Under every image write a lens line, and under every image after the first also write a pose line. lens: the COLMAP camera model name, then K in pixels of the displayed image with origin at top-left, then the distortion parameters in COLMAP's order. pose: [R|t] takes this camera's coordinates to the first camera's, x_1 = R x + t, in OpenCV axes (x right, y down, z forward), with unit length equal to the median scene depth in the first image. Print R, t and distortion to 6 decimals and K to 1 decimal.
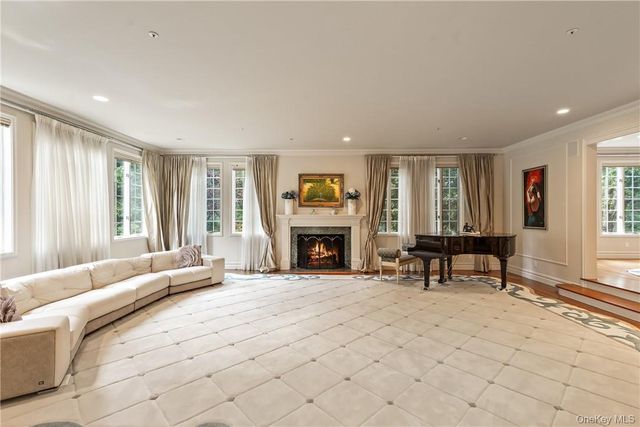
lens RADIAL K [[287.3, 0, 321.1], [0, 287.3, 216.3], [0, 0, 1]] dist [0.001767, 0.000120]
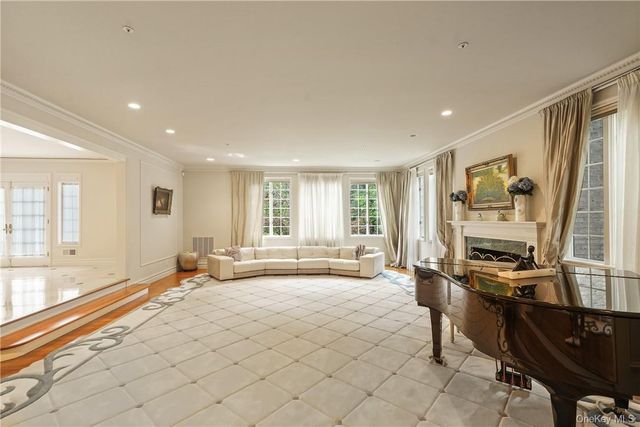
lens RADIAL K [[287.3, 0, 321.1], [0, 287.3, 216.3], [0, 0, 1]] dist [0.001767, 0.000120]
pose [[0.097385, -0.007642, -0.995217, 0.643645], [-0.003278, 0.999963, -0.007999, -0.010511], [0.995241, 0.004041, 0.097356, 0.540943]]
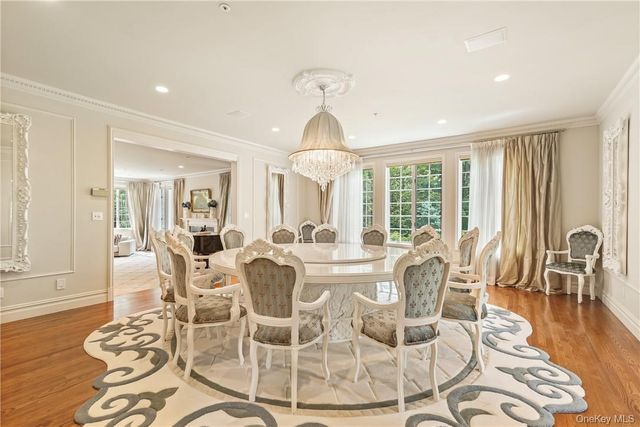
lens RADIAL K [[287.3, 0, 321.1], [0, 287.3, 216.3], [0, 0, 1]] dist [0.001767, 0.000120]
pose [[0.824455, 0.007643, -0.565876, 1.296446], [-0.012366, 0.999913, -0.004510, -0.016059], [0.565793, 0.010716, 0.824478, 0.171524]]
